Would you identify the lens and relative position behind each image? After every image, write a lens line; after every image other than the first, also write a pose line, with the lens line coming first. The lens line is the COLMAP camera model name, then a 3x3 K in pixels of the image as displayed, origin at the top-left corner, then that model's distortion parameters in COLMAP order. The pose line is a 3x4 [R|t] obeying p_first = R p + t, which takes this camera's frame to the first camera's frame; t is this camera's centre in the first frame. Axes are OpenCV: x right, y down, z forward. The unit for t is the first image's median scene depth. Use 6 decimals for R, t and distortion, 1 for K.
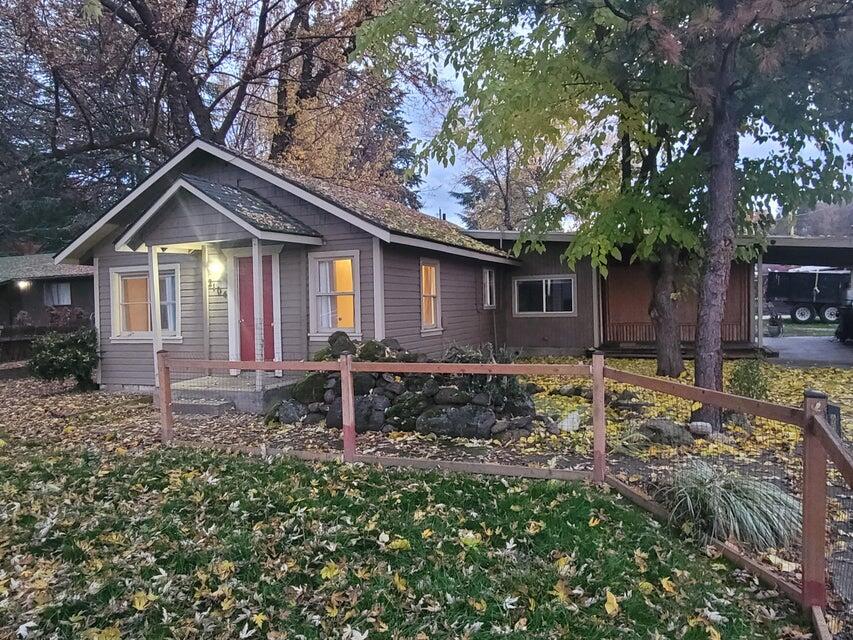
lens RADIAL K [[646.5, 0, 426.5], [0, 646.5, 320.0], [0, 0, 1]] dist [0.002630, 0.001020]
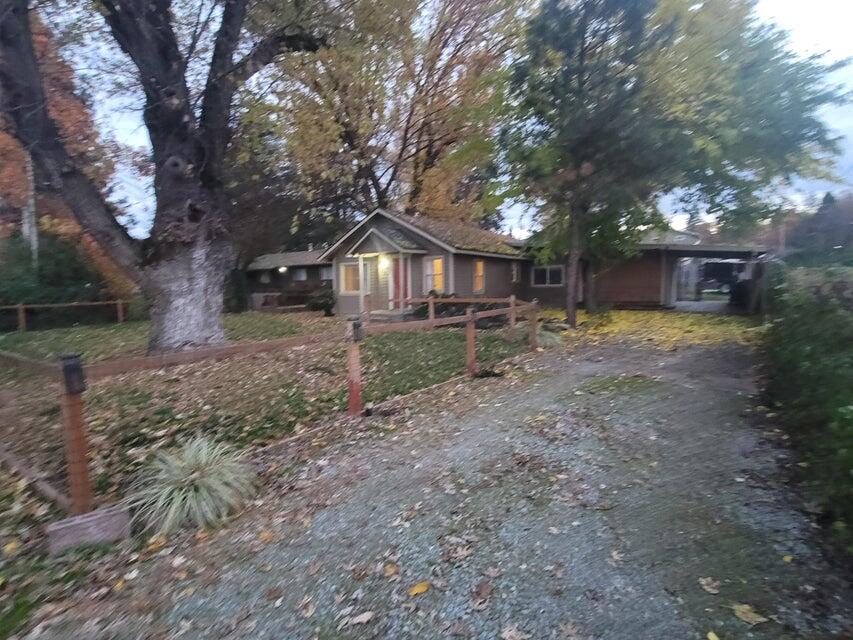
lens RADIAL K [[381.3, 0, 426.5], [0, 381.3, 320.0], [0, 0, 1]] dist [-0.000344, -0.000024]
pose [[0.981469, 0.025972, -0.189851, 0.091560], [-0.011389, 0.996927, 0.077506, 0.015927], [0.191280, -0.073908, 0.978749, -0.342739]]
